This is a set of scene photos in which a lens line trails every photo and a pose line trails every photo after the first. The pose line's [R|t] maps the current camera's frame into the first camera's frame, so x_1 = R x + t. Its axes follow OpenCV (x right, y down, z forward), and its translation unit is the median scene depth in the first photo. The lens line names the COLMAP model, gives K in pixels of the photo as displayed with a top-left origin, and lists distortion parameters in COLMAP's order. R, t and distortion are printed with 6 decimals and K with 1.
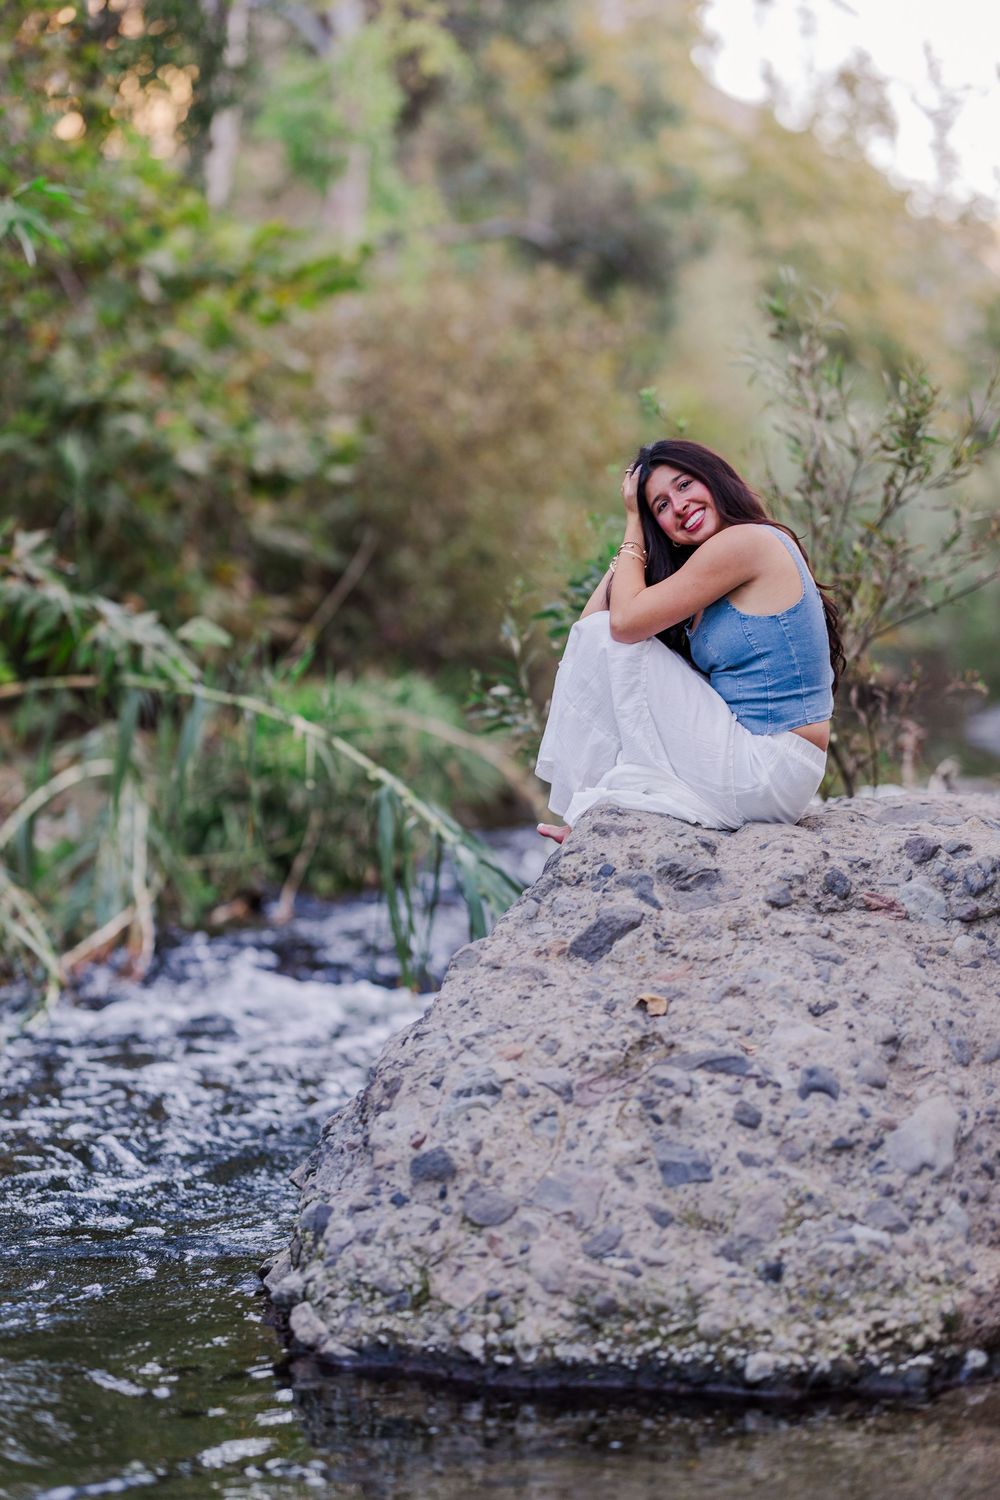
lens RADIAL K [[3708.6, 0, 500.0], [0, 3708.6, 750.0], [0, 0, 1]] dist [0.108016, 0.194858]
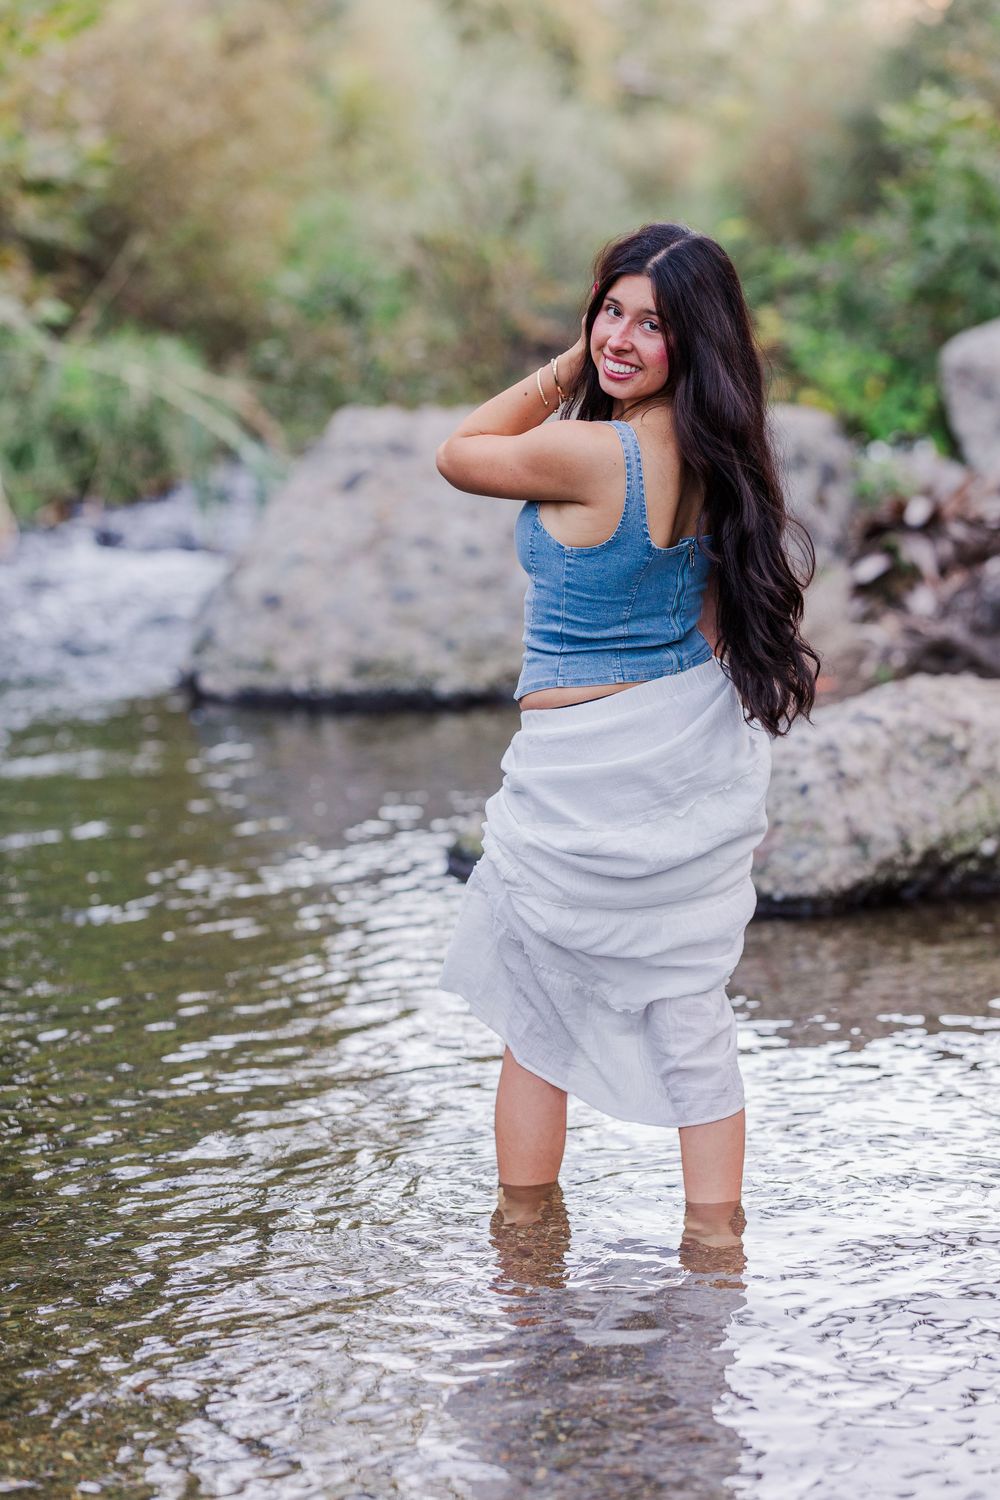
lens RADIAL K [[3708.6, 0, 500.0], [0, 3708.6, 750.0], [0, 0, 1]] dist [0.108016, 0.194858]
pose [[0.995885, -0.027706, 0.086284, -0.038954], [0.019767, 0.995605, 0.091542, 0.010160], [-0.088441, -0.089460, 0.992056, -0.519511]]
